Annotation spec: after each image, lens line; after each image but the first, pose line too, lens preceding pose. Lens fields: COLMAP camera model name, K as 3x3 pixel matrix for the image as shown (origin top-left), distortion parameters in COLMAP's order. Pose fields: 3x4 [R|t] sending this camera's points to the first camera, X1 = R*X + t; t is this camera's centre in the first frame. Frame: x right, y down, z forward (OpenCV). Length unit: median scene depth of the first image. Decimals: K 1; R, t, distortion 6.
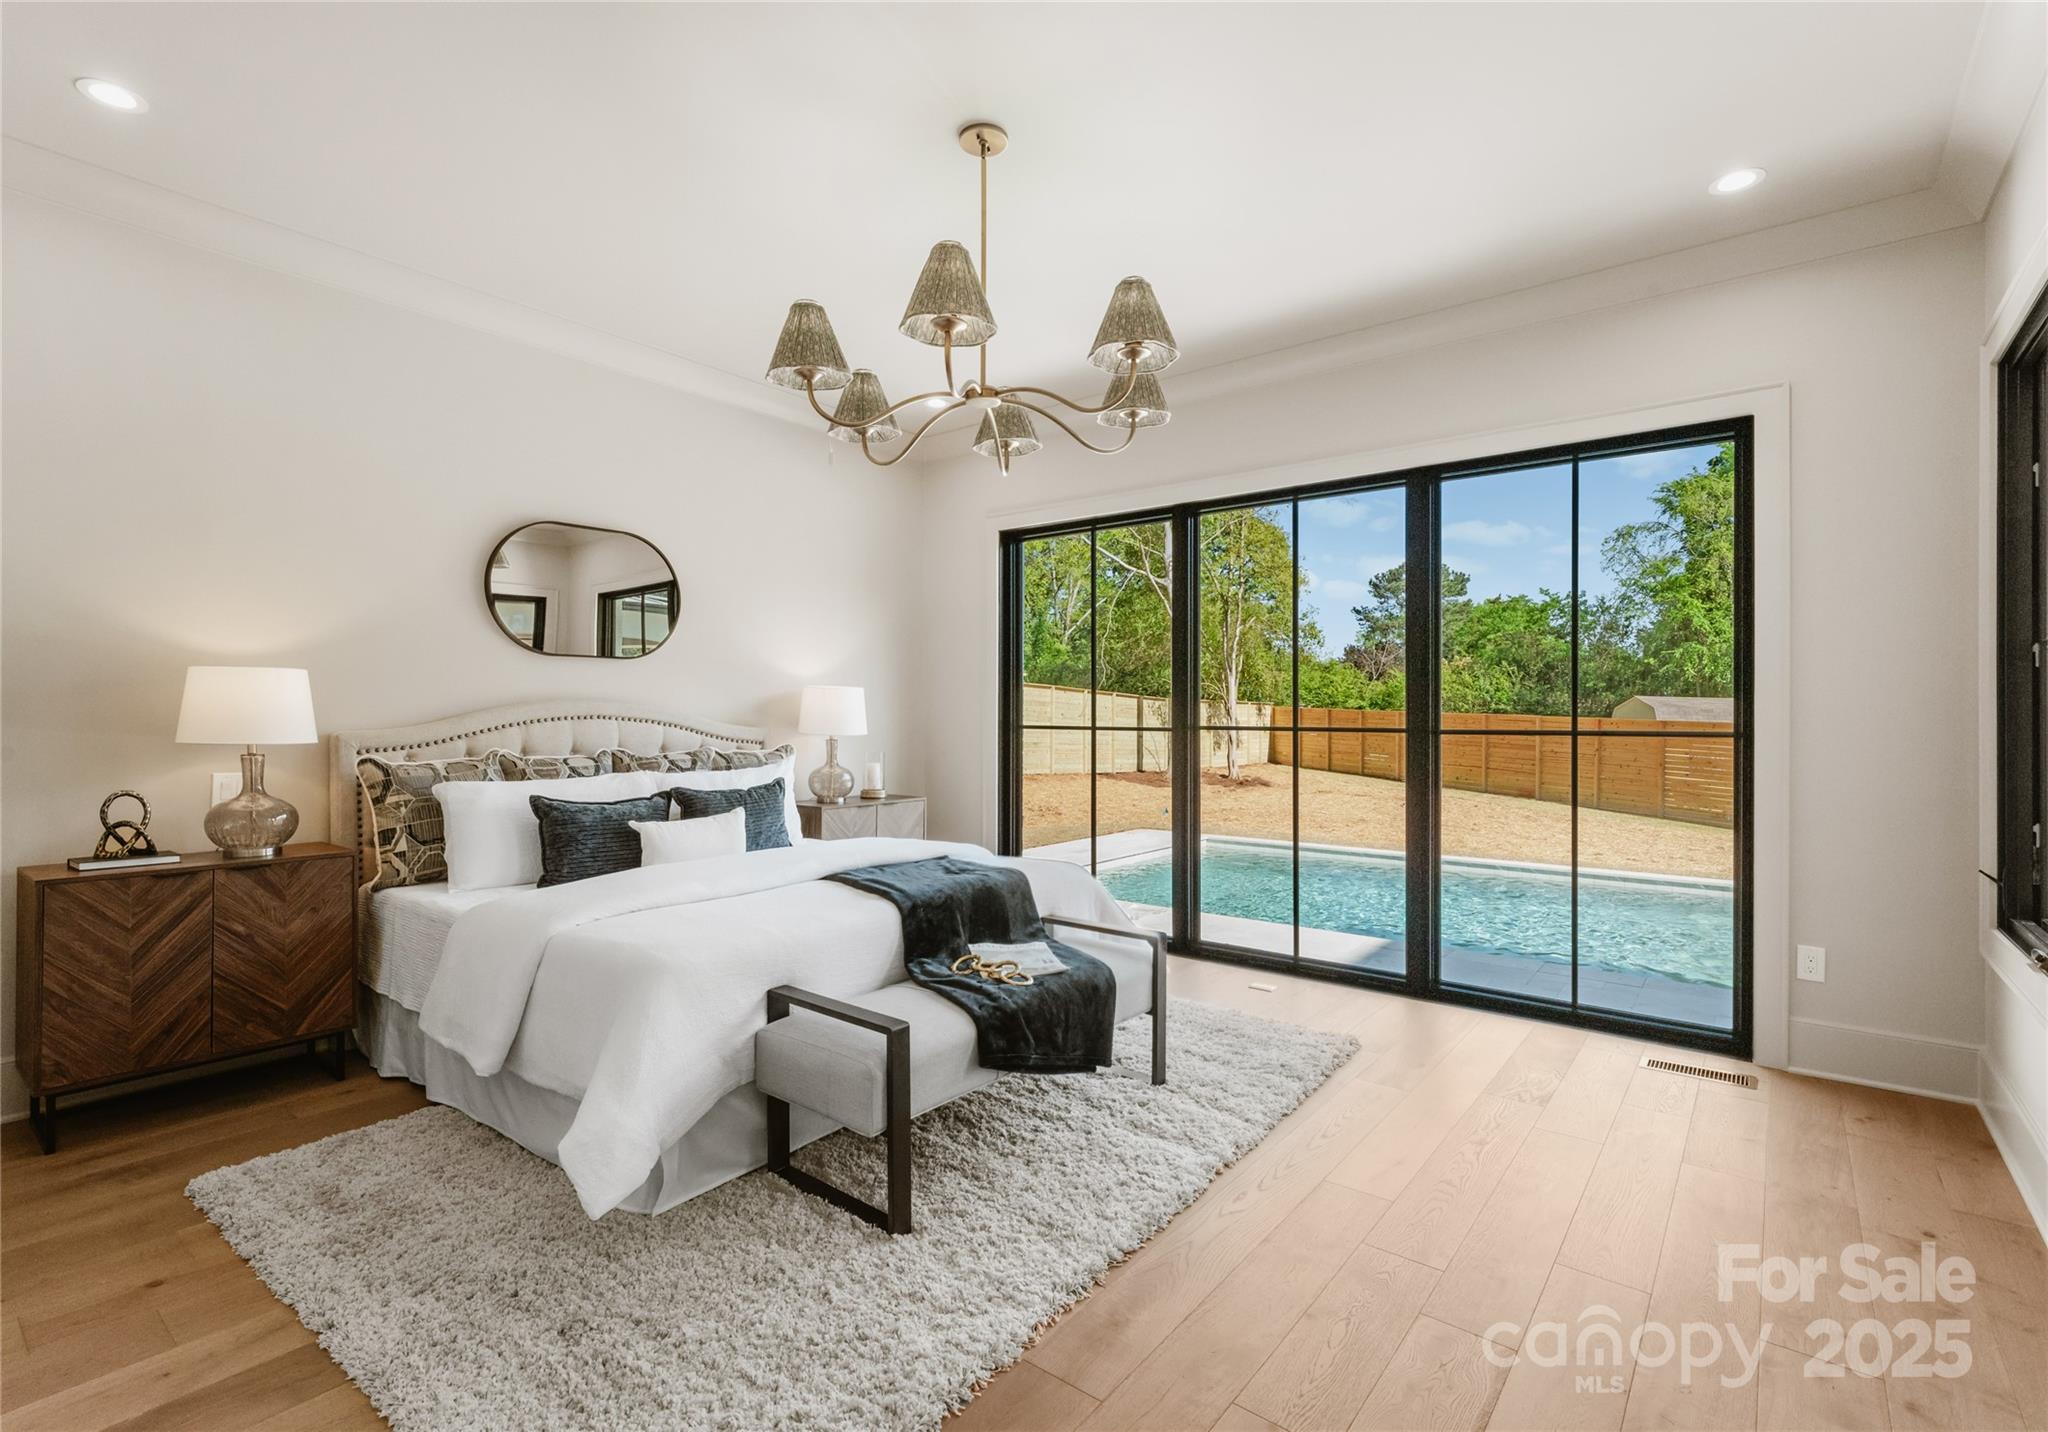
lens RADIAL K [[940.7, 0, 1024.4], [0, 940.7, 716.6], [0, 0, 1]] dist [0.007800, -0.000504]
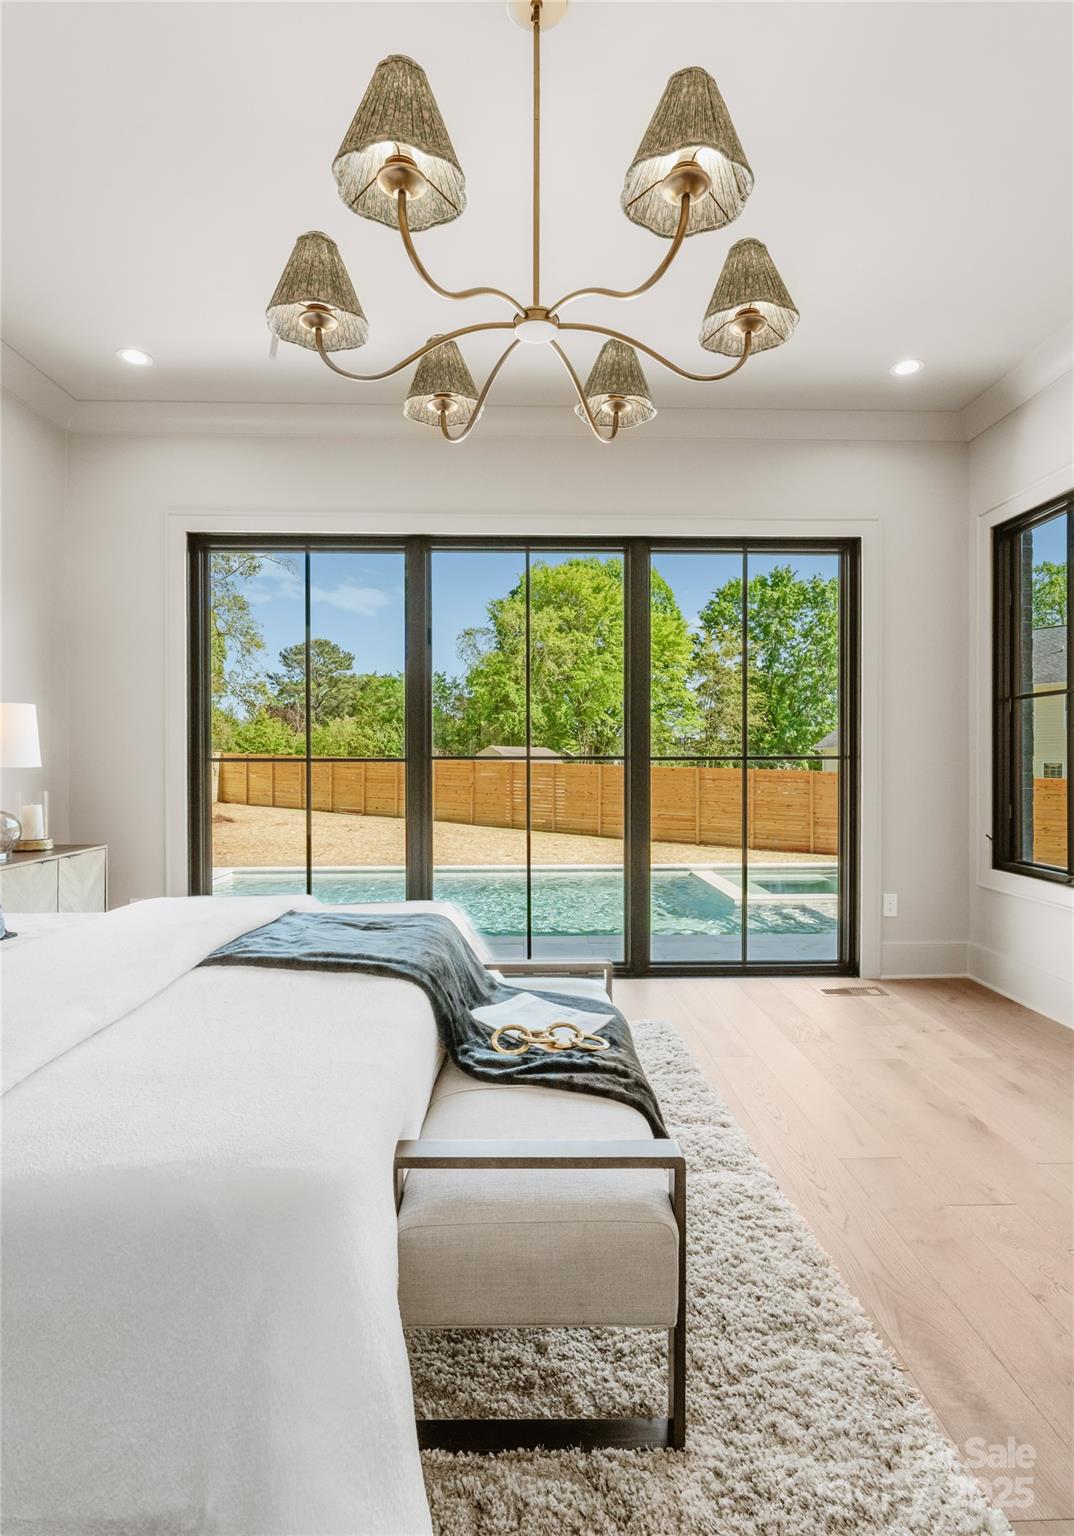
lens RADIAL K [[764.7, 0, 541.2], [0, 764.7, 762.0], [0, 0, 1]] dist [-0.005136, -0.000068]
pose [[0.766358, -0.004819, 0.642396, -0.306430], [0.005872, 0.999983, 0.000497, 0.021240], [-0.642387, 0.003391, 0.766373, 0.335108]]
